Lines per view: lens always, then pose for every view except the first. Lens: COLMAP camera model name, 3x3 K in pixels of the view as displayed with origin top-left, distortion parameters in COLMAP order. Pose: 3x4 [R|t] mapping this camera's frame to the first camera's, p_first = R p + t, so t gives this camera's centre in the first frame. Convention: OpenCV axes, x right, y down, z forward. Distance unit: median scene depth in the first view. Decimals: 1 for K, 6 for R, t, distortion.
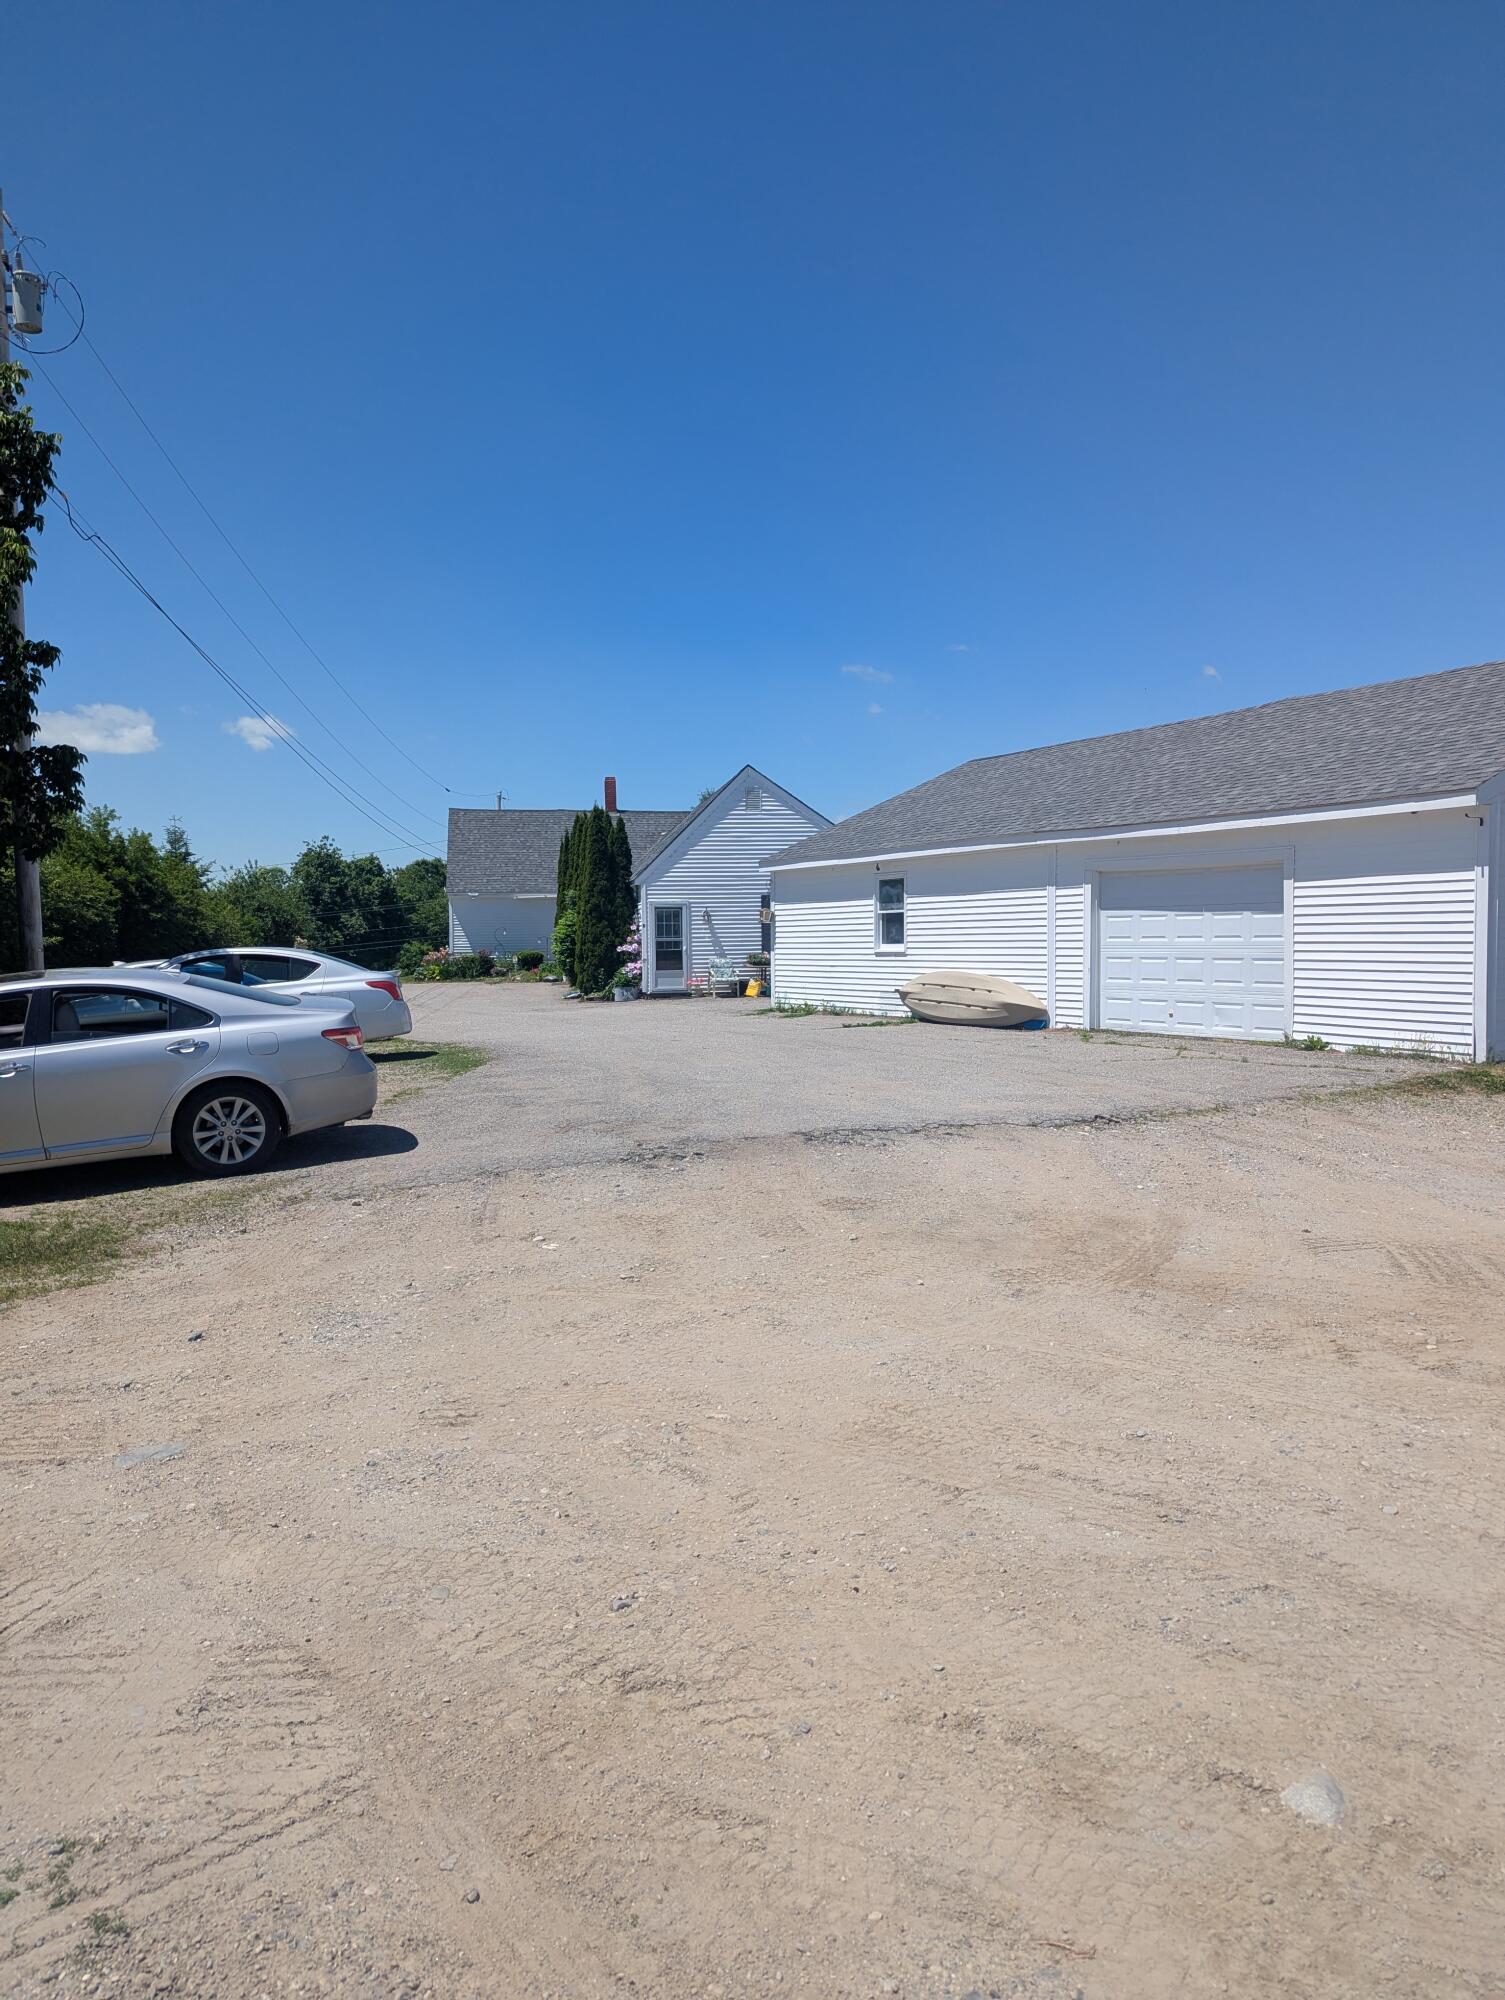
lens RADIAL K [[1398.2, 0, 752.5], [0, 1398.2, 1000.0], [0, 0, 1]] dist [0.060707, -0.061294]
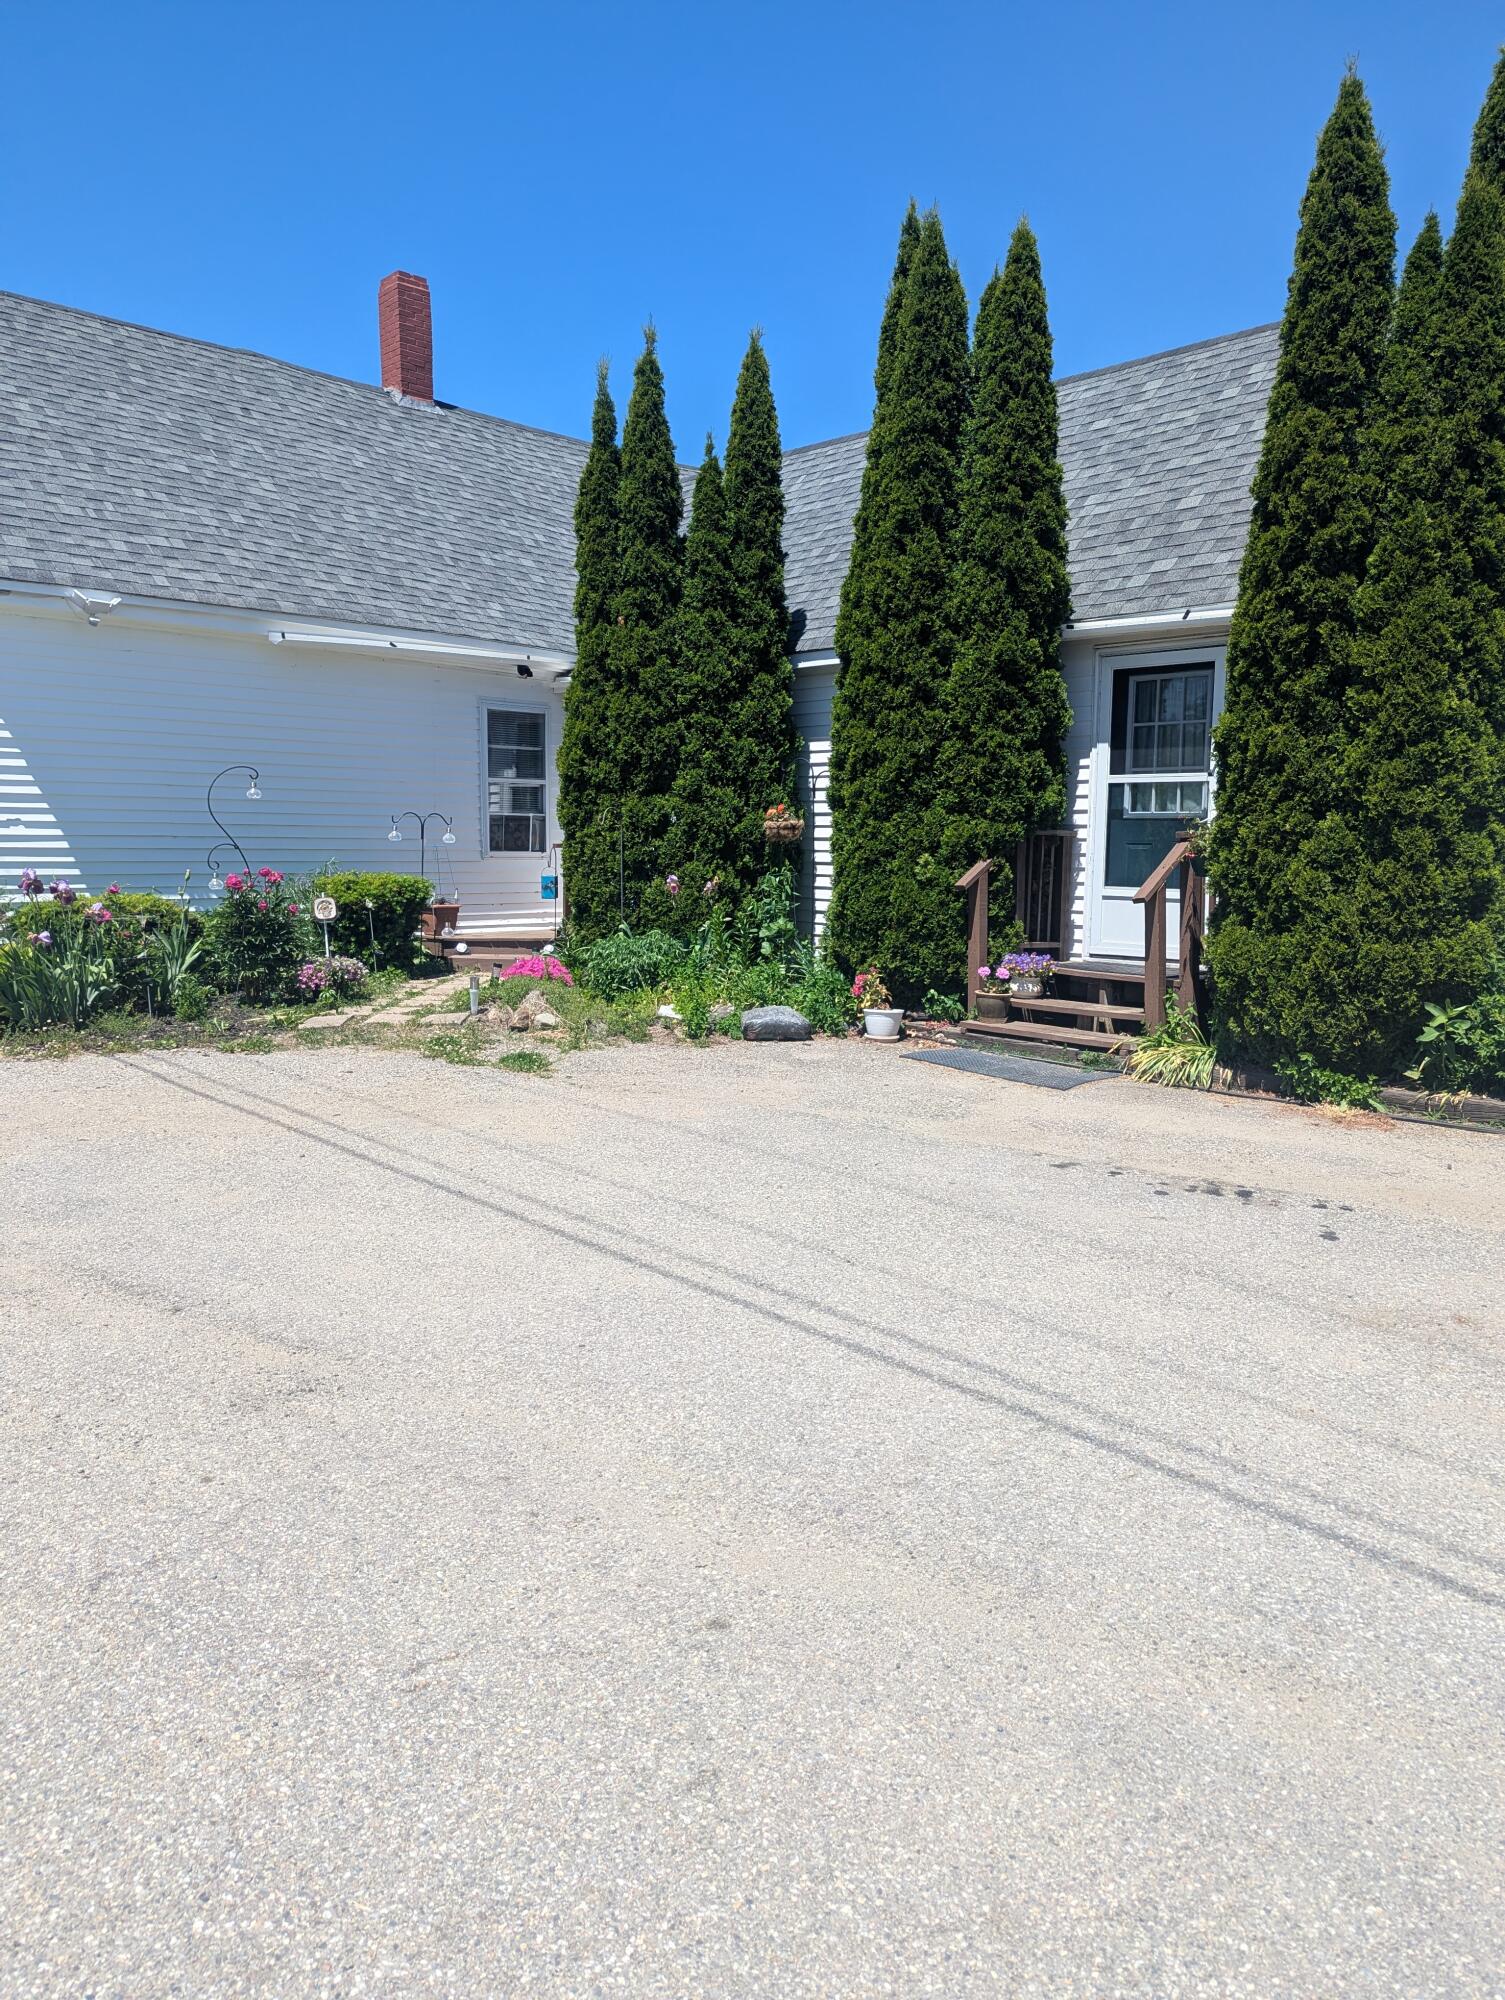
lens RADIAL K [[1433.3, 0, 752.5], [0, 1433.3, 1000.0], [0, 0, 1]] dist [0.058433, -0.062323]
pose [[0.816189, -0.039049, 0.576464, -0.243957], [0.001741, 0.997875, 0.065129, -0.029822], [-0.577783, -0.052154, 0.814523, 0.762260]]
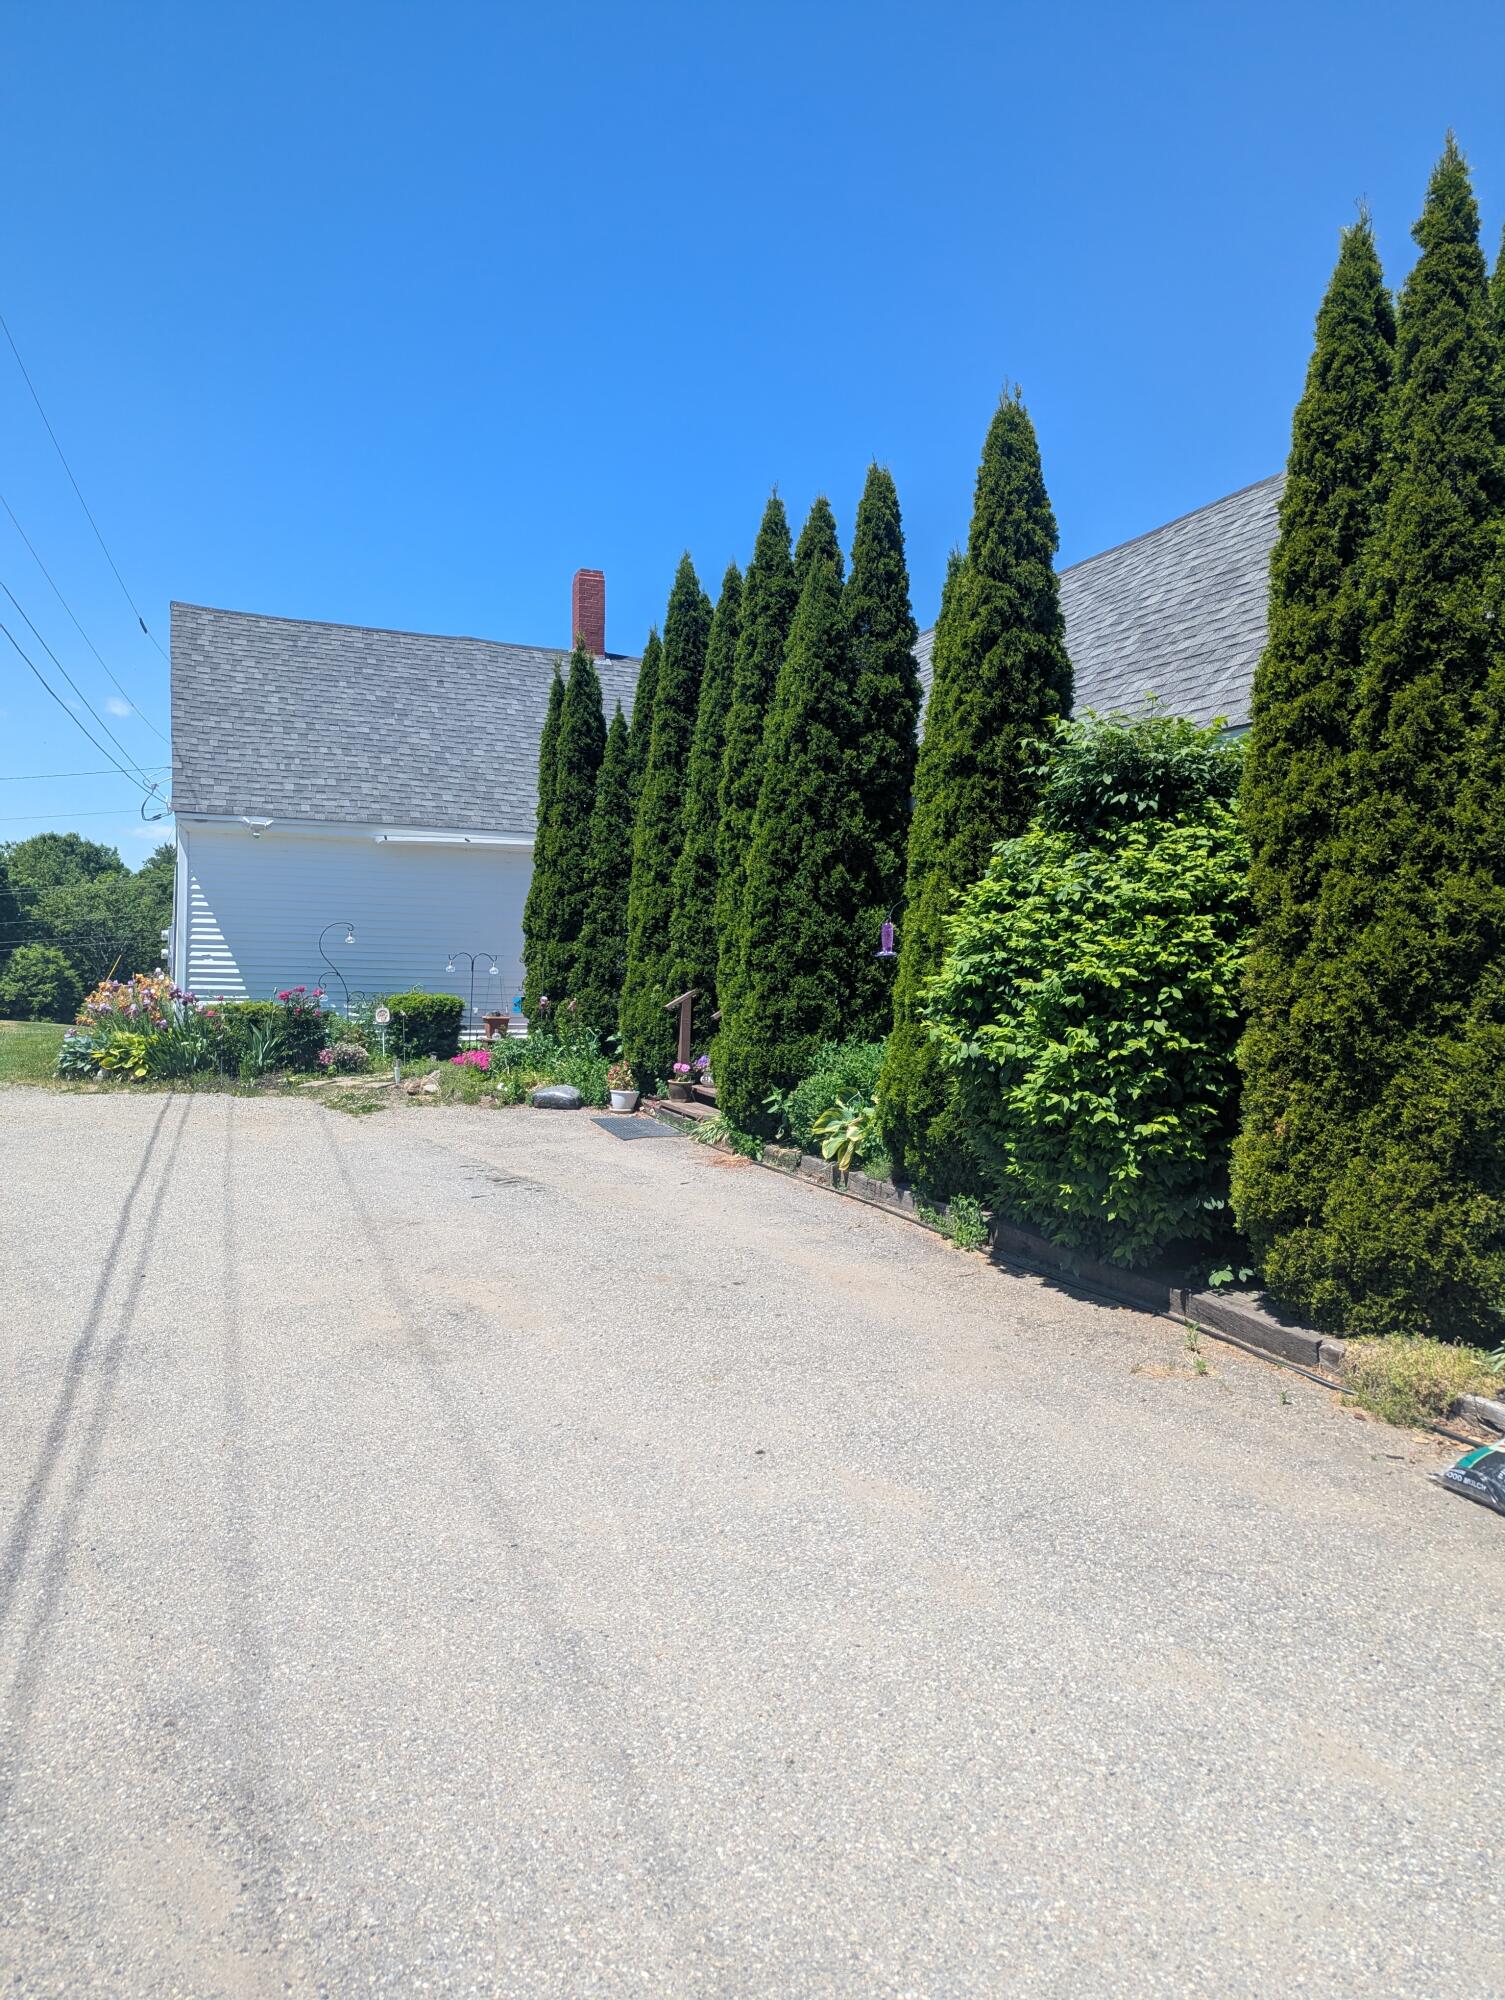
lens RADIAL K [[1398.2, 0, 752.5], [0, 1398.2, 1000.0], [0, 0, 1]] dist [0.060707, -0.061294]
pose [[0.971290, 0.035025, 0.235308, -0.160618], [-0.030809, 0.999293, -0.021568, -0.028554], [-0.235897, 0.013699, 0.971682, 0.639096]]
